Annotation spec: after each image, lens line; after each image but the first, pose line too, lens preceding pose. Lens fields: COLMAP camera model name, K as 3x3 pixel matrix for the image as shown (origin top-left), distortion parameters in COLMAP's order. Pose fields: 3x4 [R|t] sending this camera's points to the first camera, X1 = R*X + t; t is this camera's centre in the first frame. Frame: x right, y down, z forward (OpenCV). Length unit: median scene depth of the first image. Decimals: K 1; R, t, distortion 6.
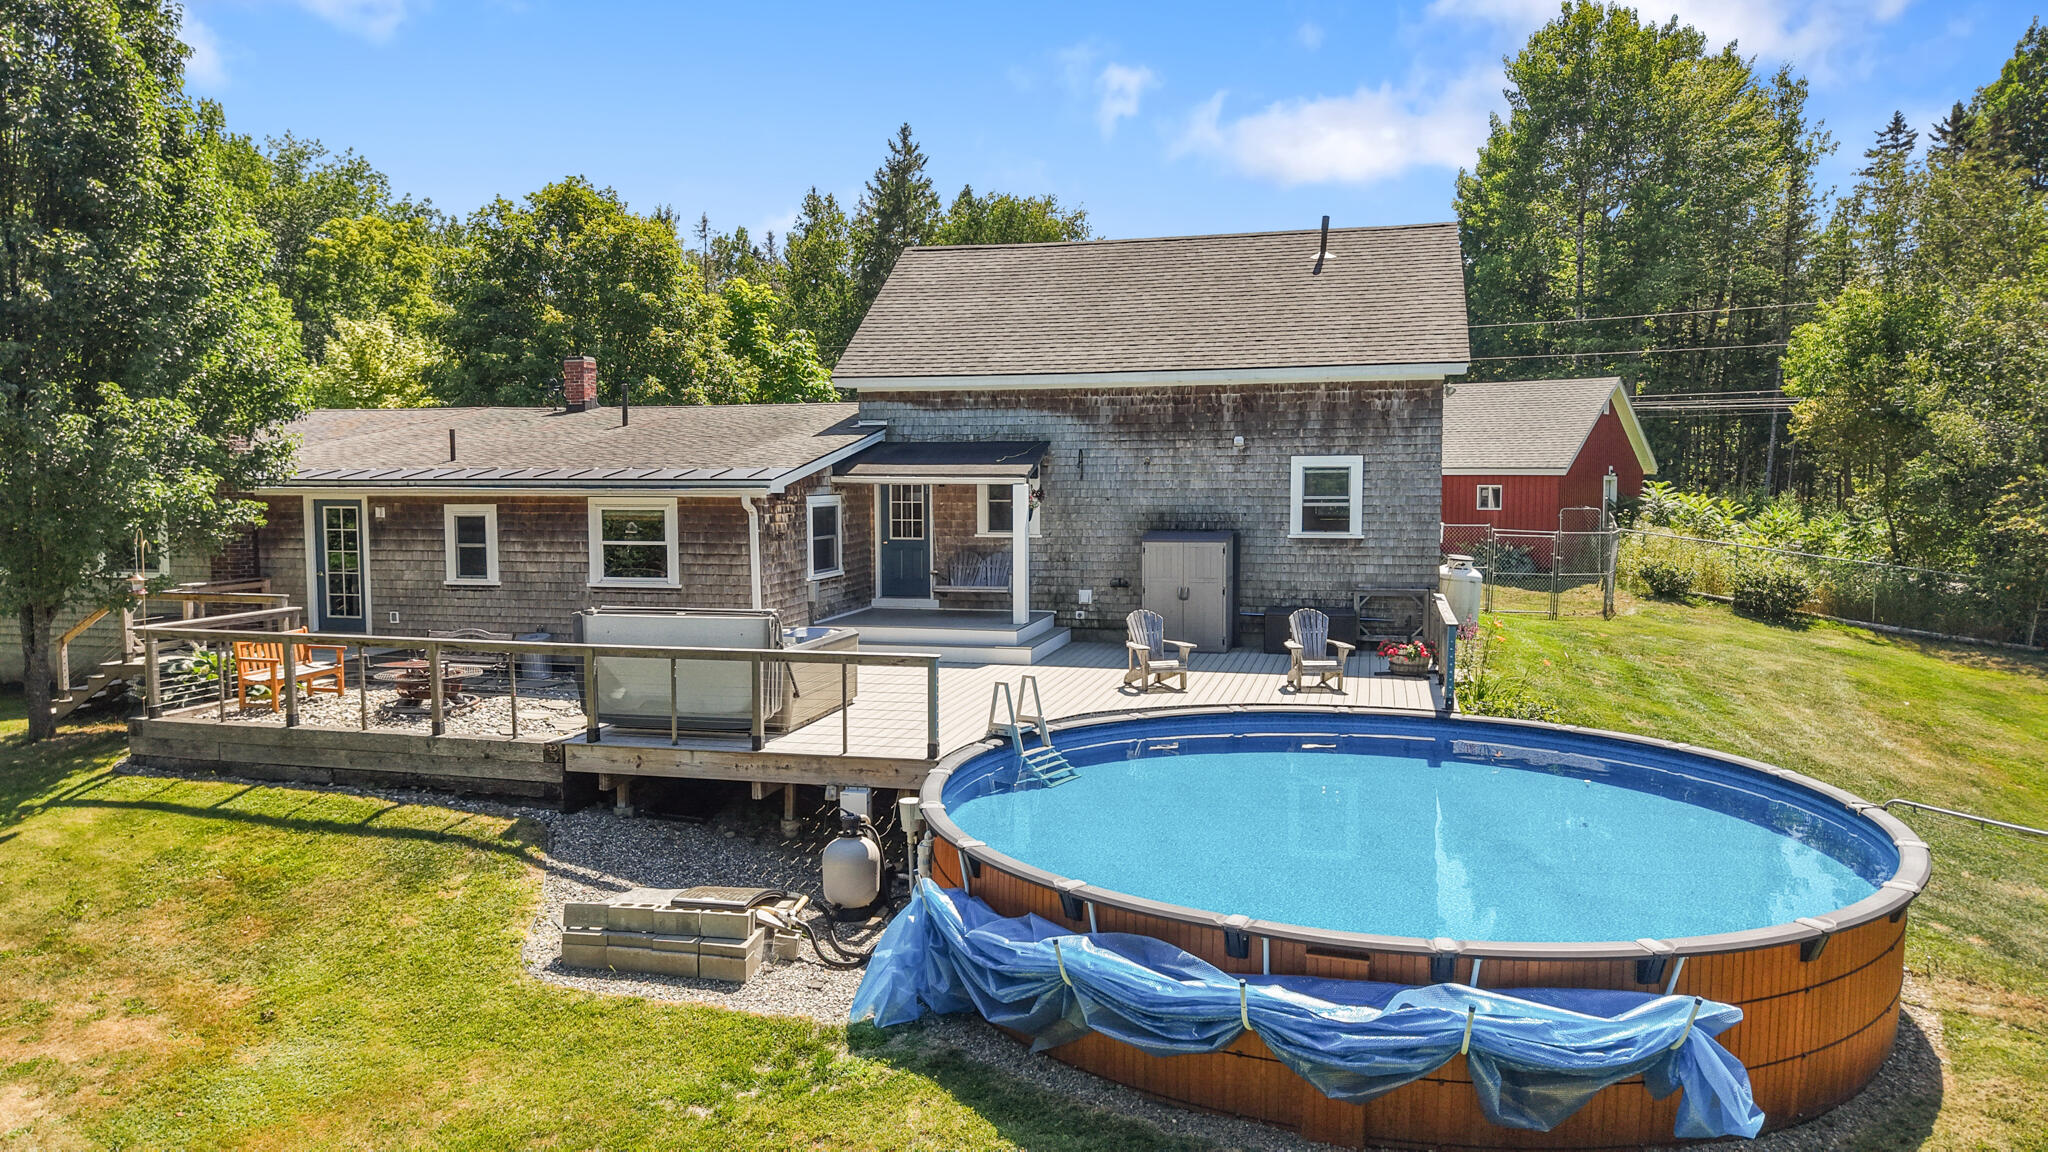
lens RADIAL K [[1381.3, 0, 1017.4], [0, 1381.3, 580.0], [0, 0, 1]] dist [0.068695, -0.067876]
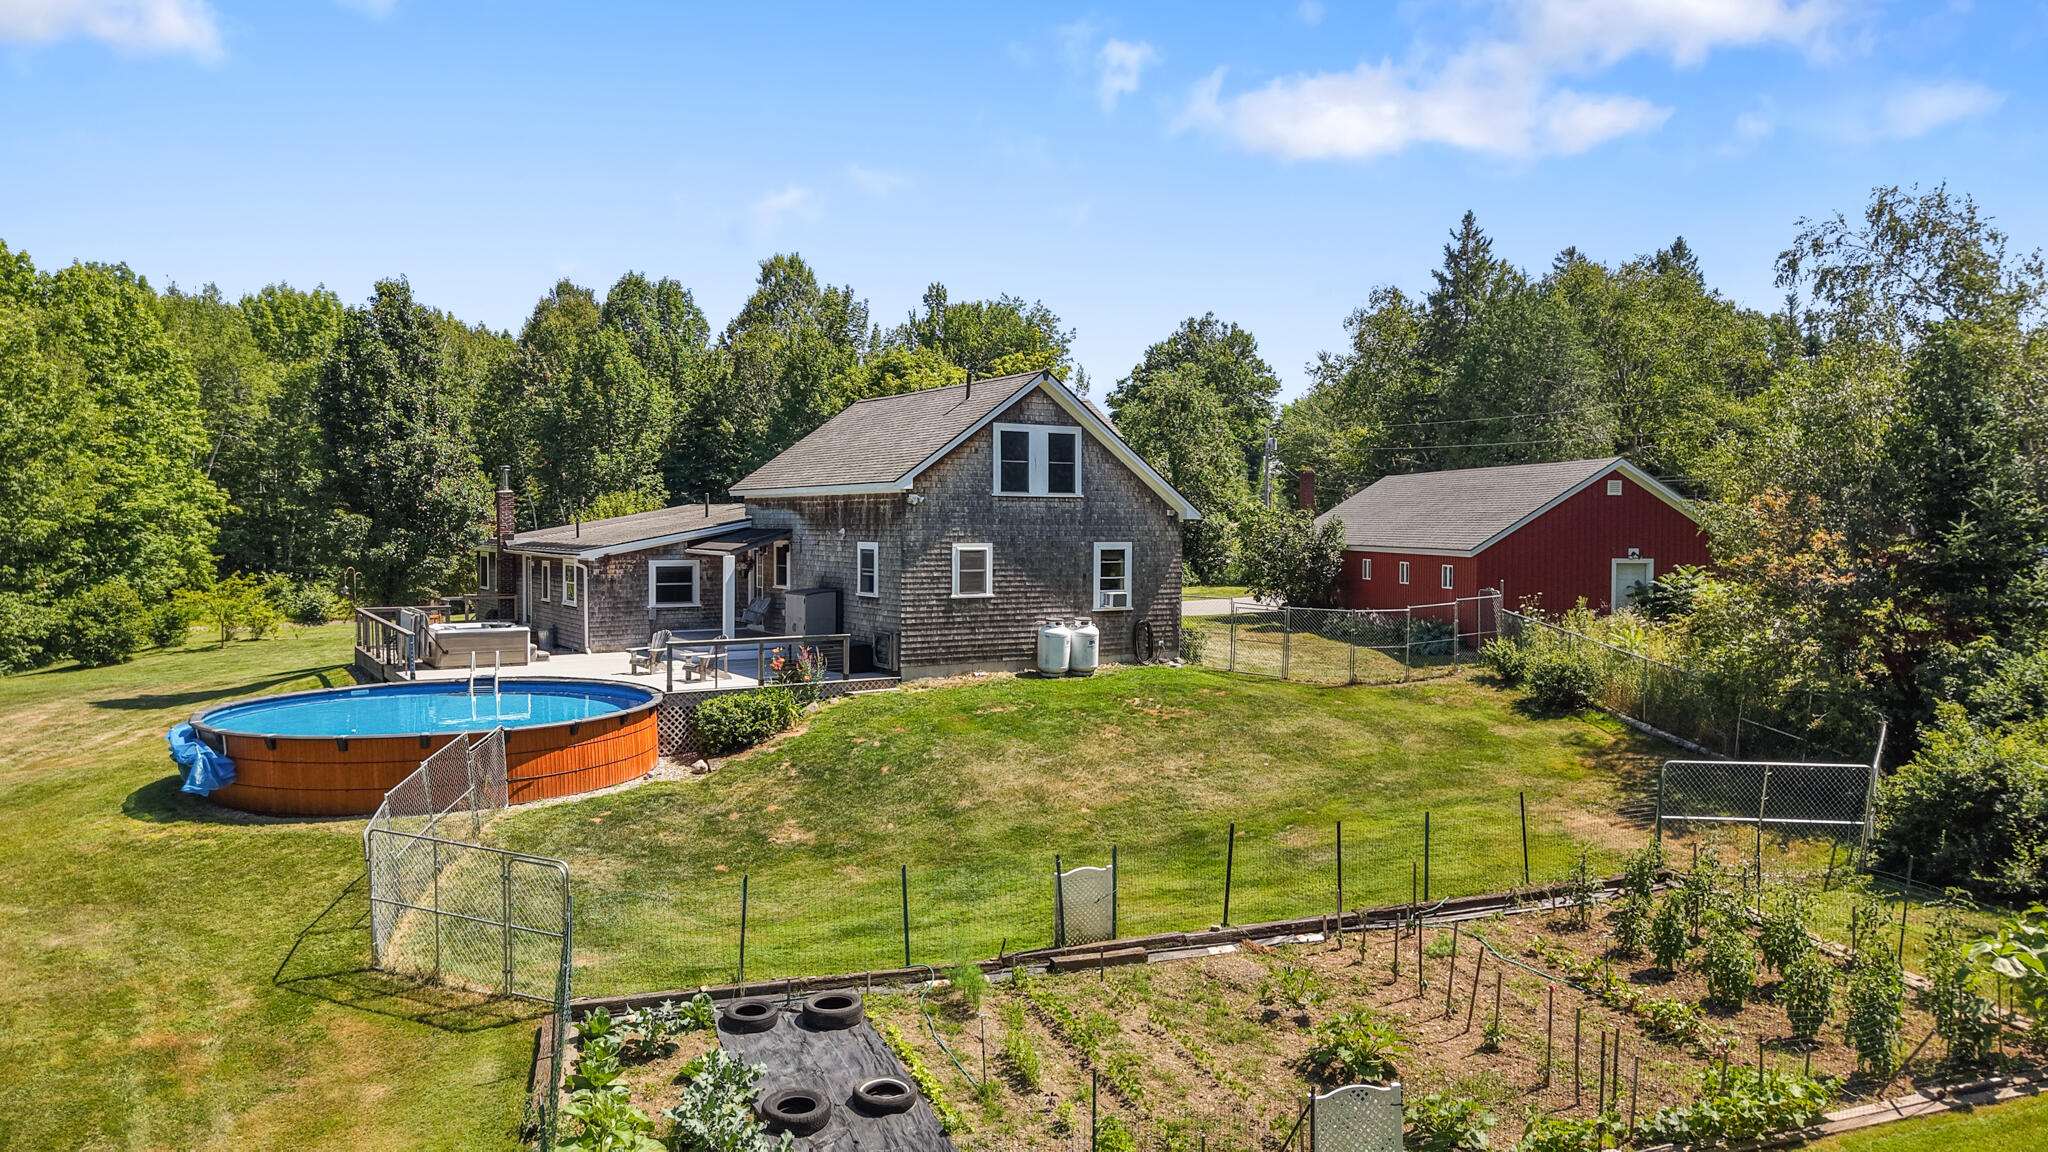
lens RADIAL K [[1383.4, 0, 1024.0], [0, 1383.4, 576.0], [0, 0, 1]] dist [0.069274, -0.072747]
pose [[0.729708, 0.032888, -0.682968, 1.378455], [-0.062026, 0.997908, -0.018216, -0.036584], [0.680940, 0.055654, 0.730221, 0.031961]]
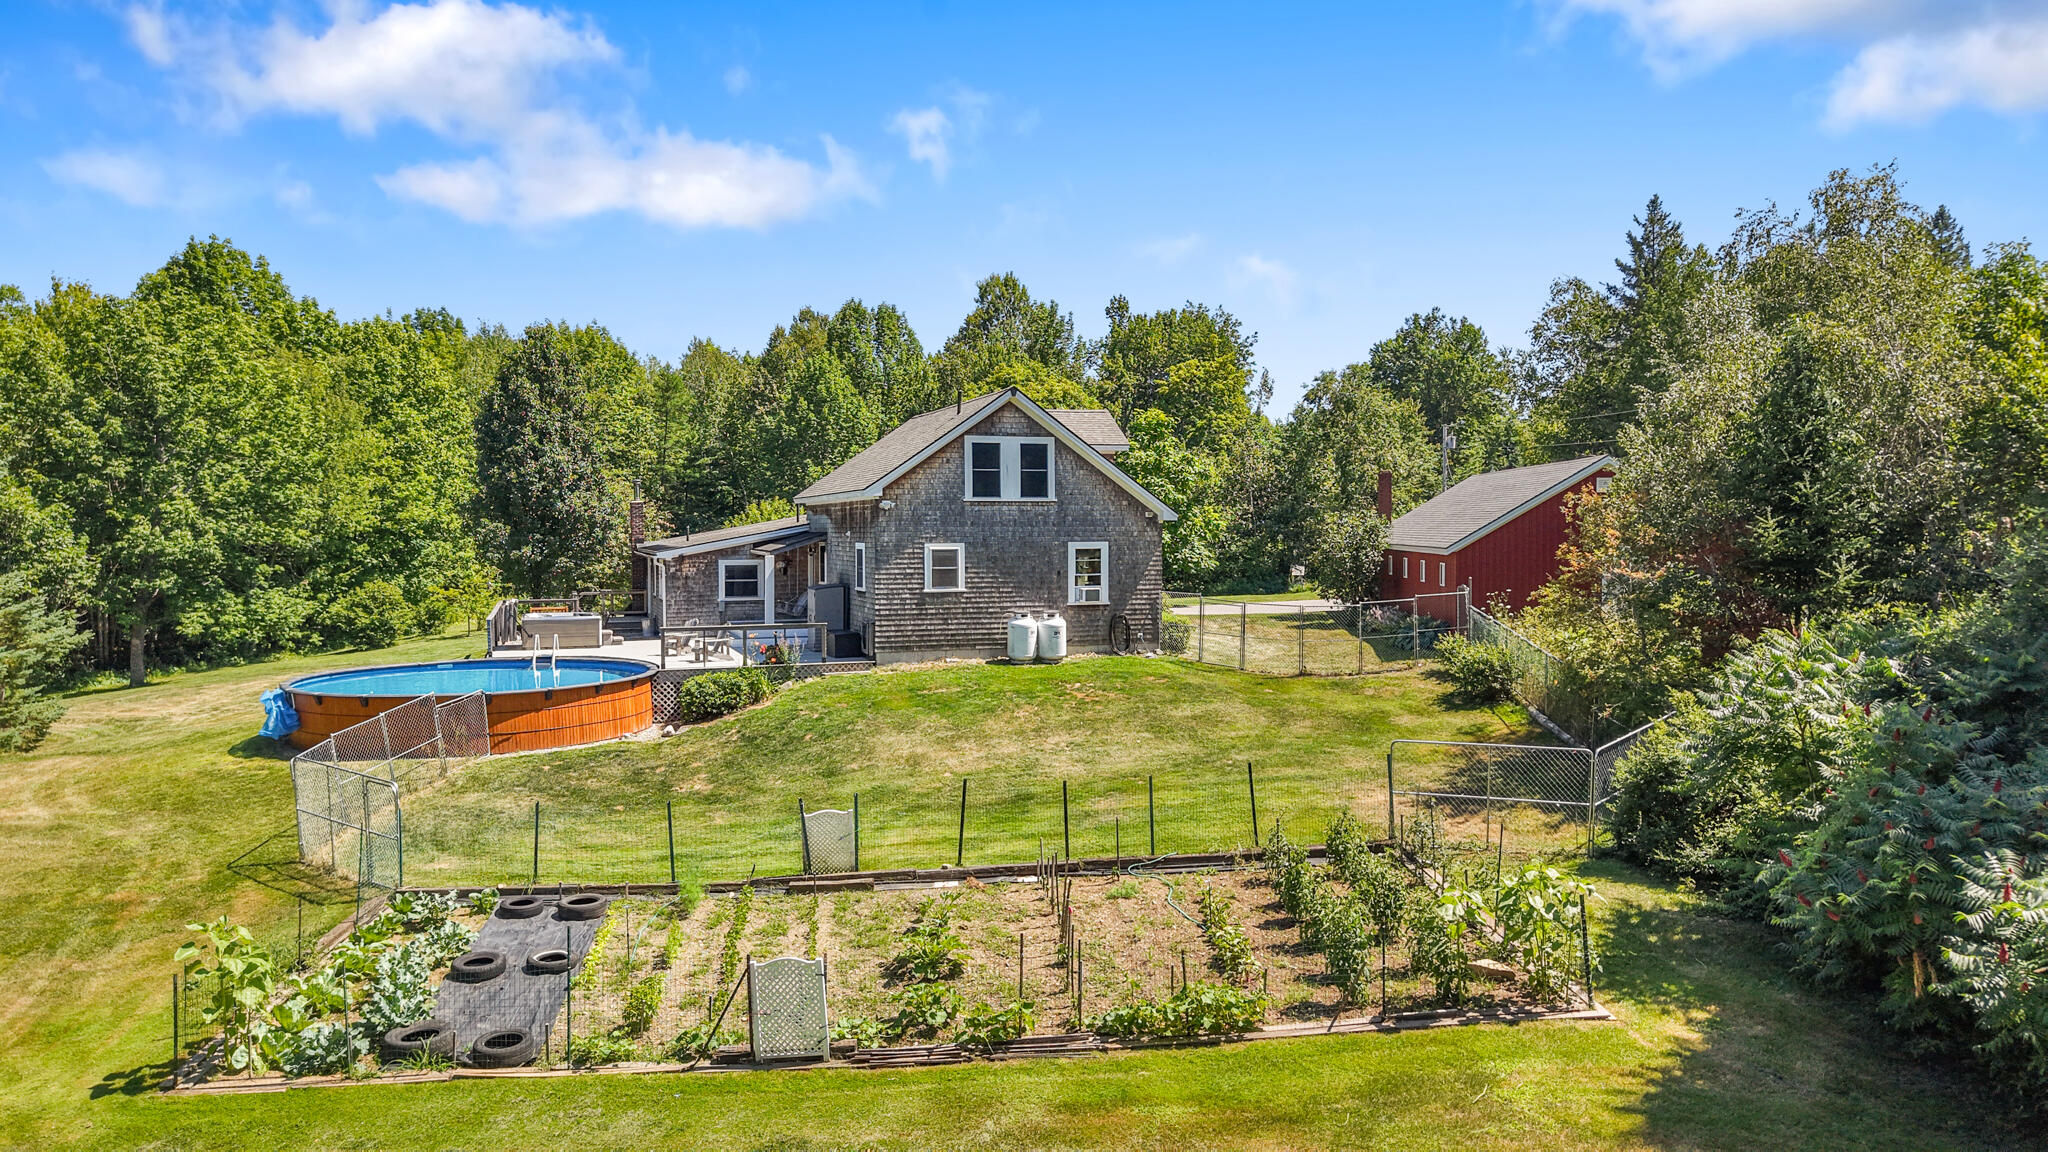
lens RADIAL K [[1381.3, 0, 1017.4], [0, 1381.3, 580.0], [0, 0, 1]] dist [0.068695, -0.067876]
pose [[0.551409, 0.033614, -0.833557, 1.760478], [-0.065733, 0.997832, -0.003244, -0.051713], [0.831641, 0.056581, 0.552423, 0.233374]]
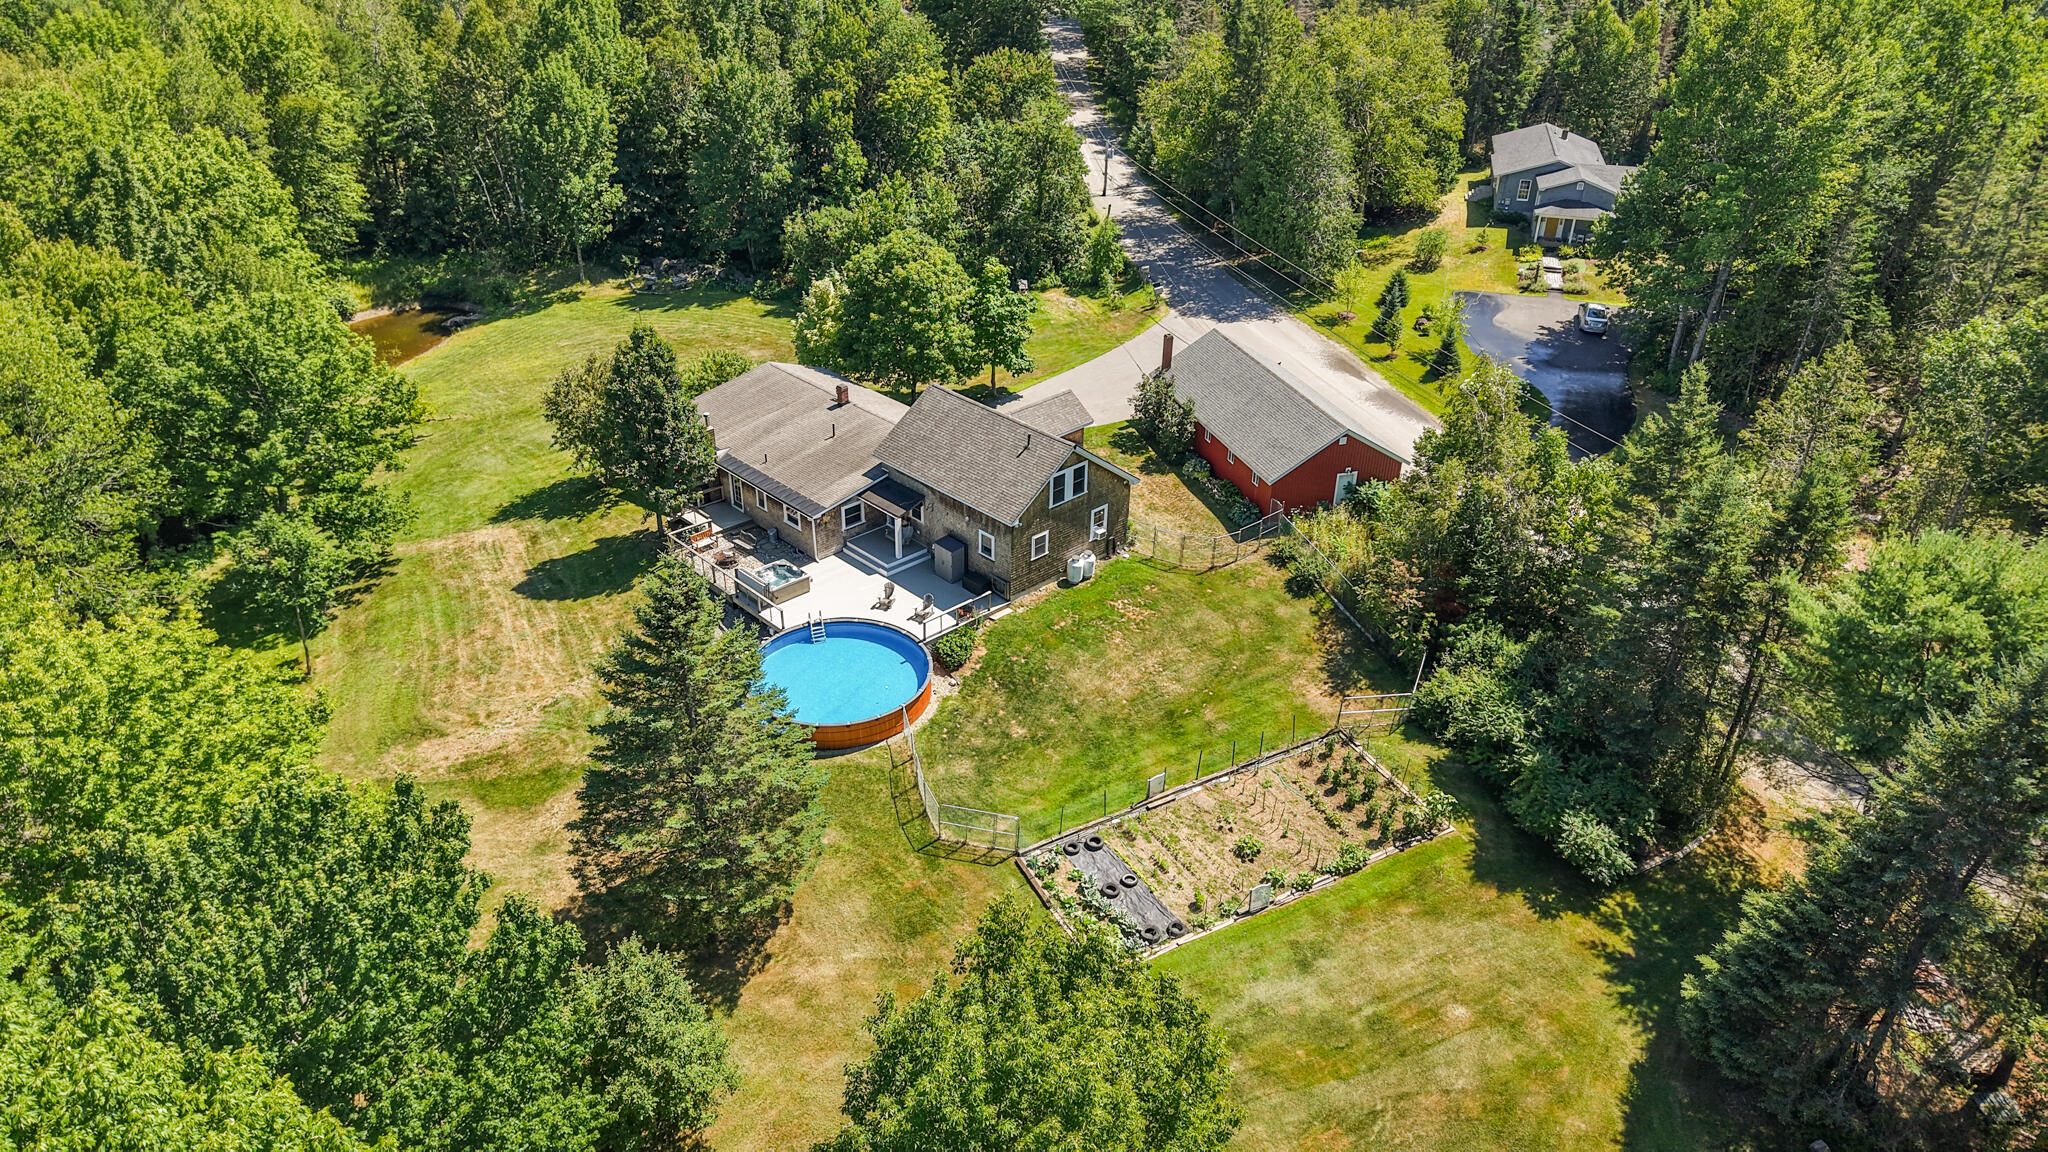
lens RADIAL K [[1381.3, 0, 1017.4], [0, 1381.3, 580.0], [0, 0, 1]] dist [0.068695, -0.067876]
pose [[0.846875, 0.278788, -0.452858, 1.669084], [-0.062142, 0.897615, 0.436378, -1.312662], [0.528149, -0.341416, 0.777492, -1.321453]]
